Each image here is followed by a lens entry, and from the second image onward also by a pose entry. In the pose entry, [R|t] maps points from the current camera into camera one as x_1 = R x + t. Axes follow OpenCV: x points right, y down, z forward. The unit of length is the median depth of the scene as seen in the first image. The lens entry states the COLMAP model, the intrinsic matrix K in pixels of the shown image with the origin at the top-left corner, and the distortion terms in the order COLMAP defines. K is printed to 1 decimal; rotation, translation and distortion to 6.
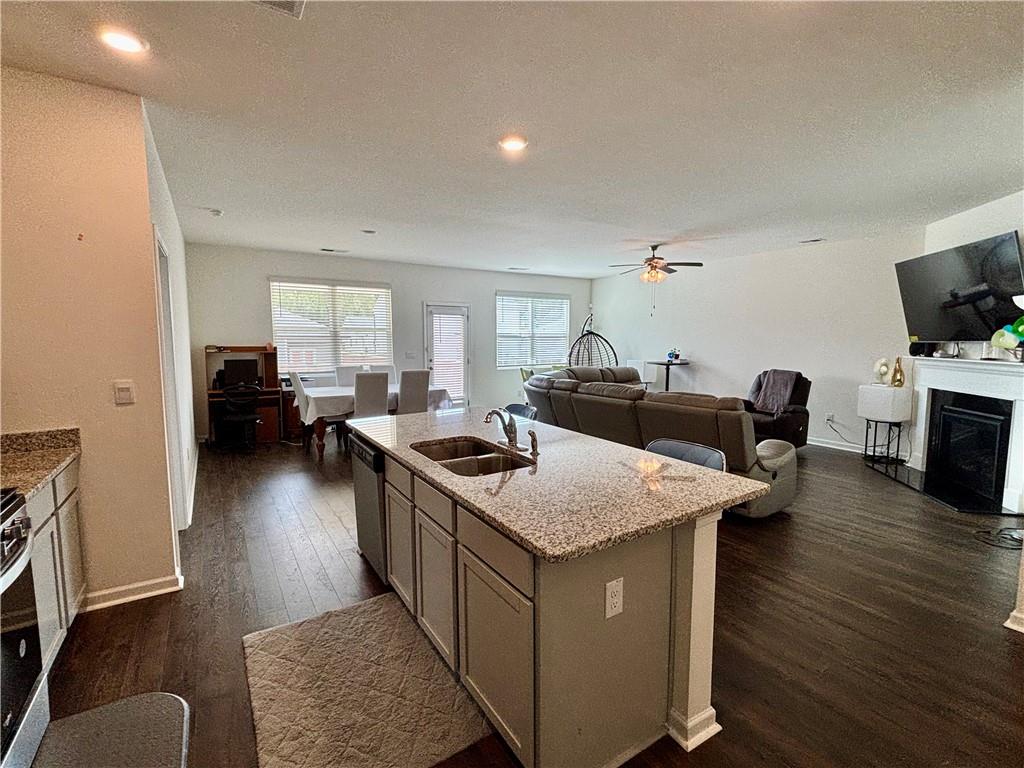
lens RADIAL K [[467.0, 0, 511.8], [0, 467.0, 382.9], [0, 0, 1]] dist [-0.001741, -0.000450]
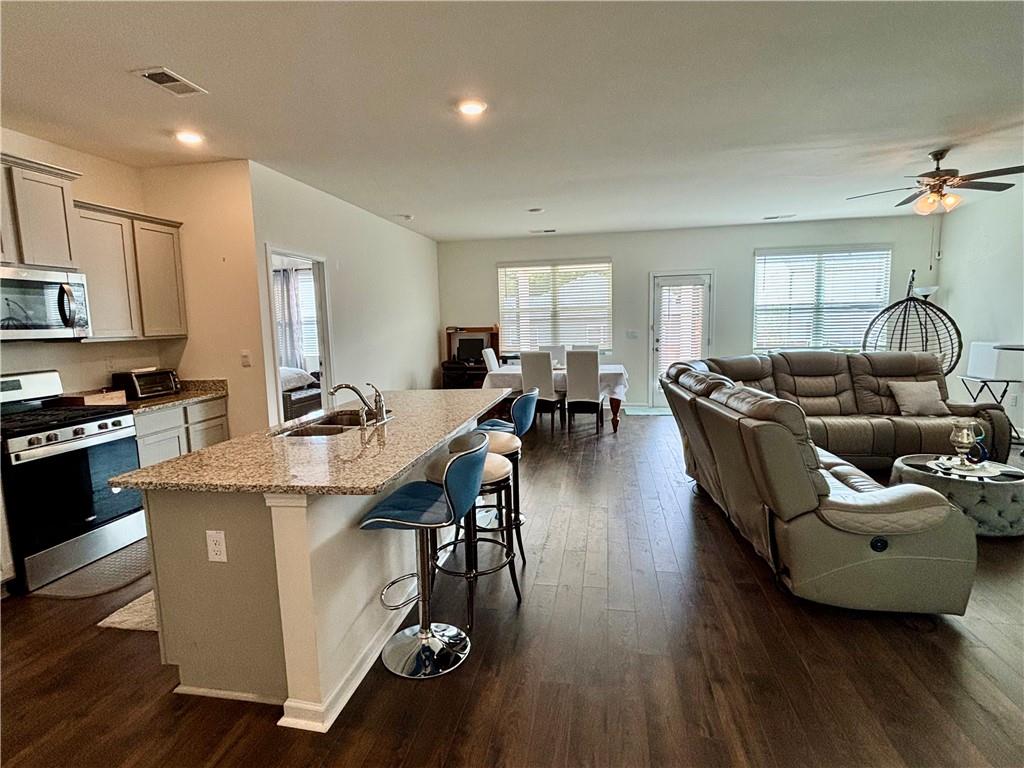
lens RADIAL K [[520.1, 0, 512.5], [0, 520.1, 382.7], [0, 0, 1]] dist [-0.001291, -0.000809]
pose [[0.734085, 0.059665, -0.676432, 0.365769], [-0.038779, 0.998190, 0.045961, -0.005320], [0.677950, -0.007508, 0.735070, 0.130372]]
